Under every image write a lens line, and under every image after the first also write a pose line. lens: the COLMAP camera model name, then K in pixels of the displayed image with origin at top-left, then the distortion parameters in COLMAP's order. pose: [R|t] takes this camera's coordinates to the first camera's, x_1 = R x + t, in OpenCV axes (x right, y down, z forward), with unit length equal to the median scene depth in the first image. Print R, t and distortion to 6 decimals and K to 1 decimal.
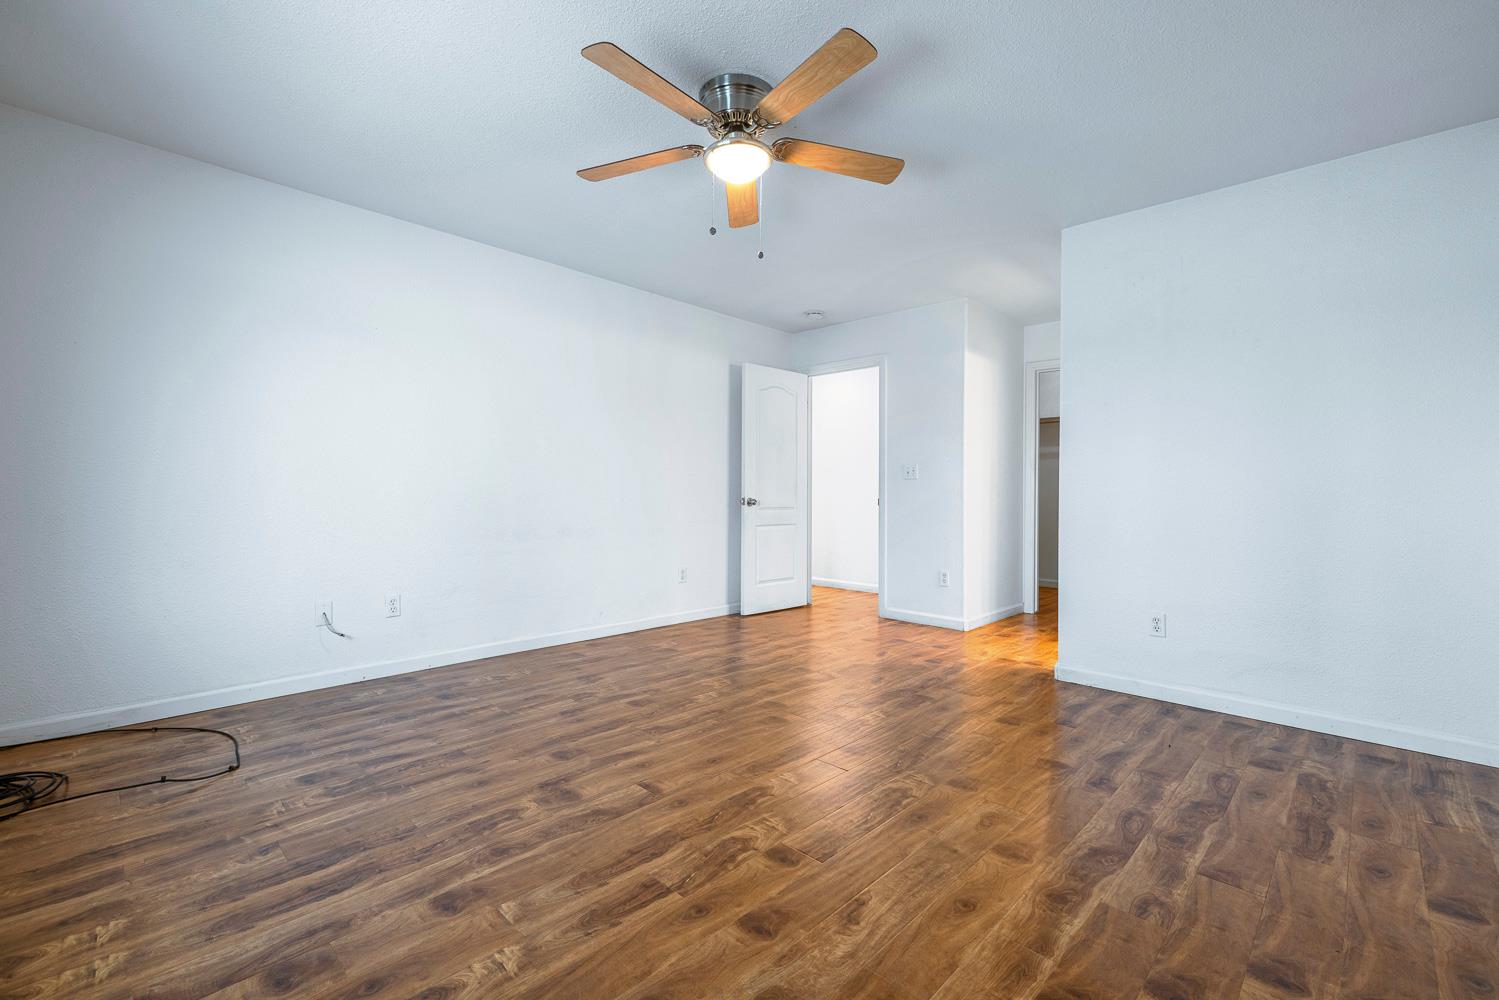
lens RADIAL K [[643.2, 0, 743.5], [0, 643.2, 498.3], [0, 0, 1]] dist [0.003068, -0.000407]
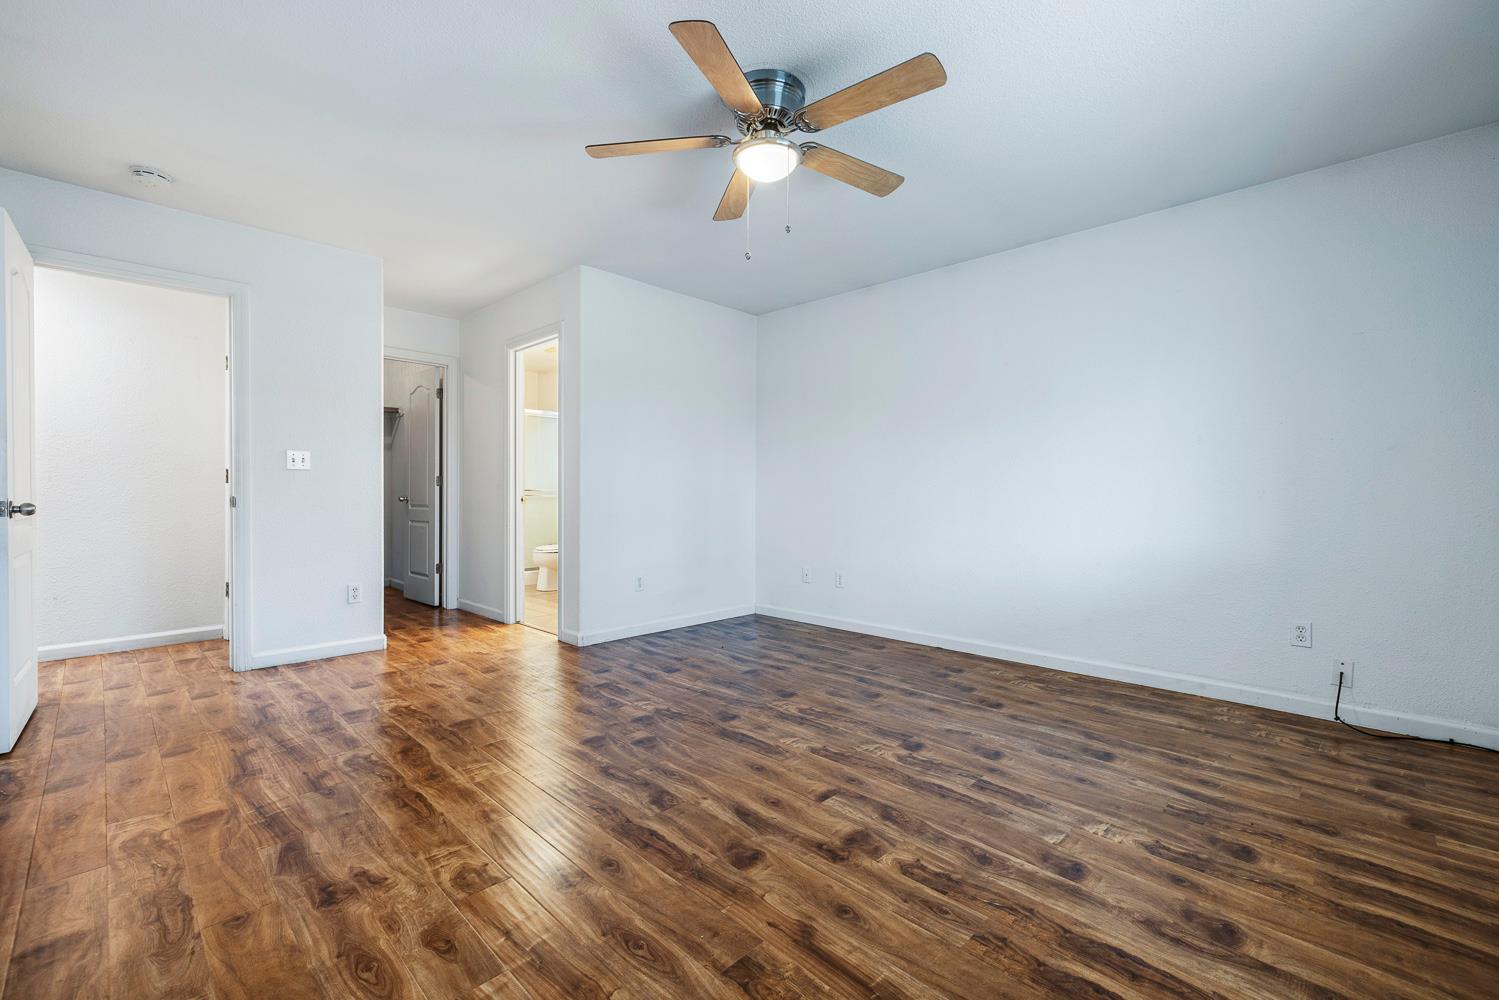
lens RADIAL K [[643.2, 0, 748.9], [0, 643.2, 499.7], [0, 0, 1]] dist [0.003068, -0.000407]
pose [[0.004195, -0.022984, 0.999727, -1.334823], [0.004917, 0.999724, 0.022963, -0.026093], [-0.999979, 0.004819, 0.004307, 1.335222]]
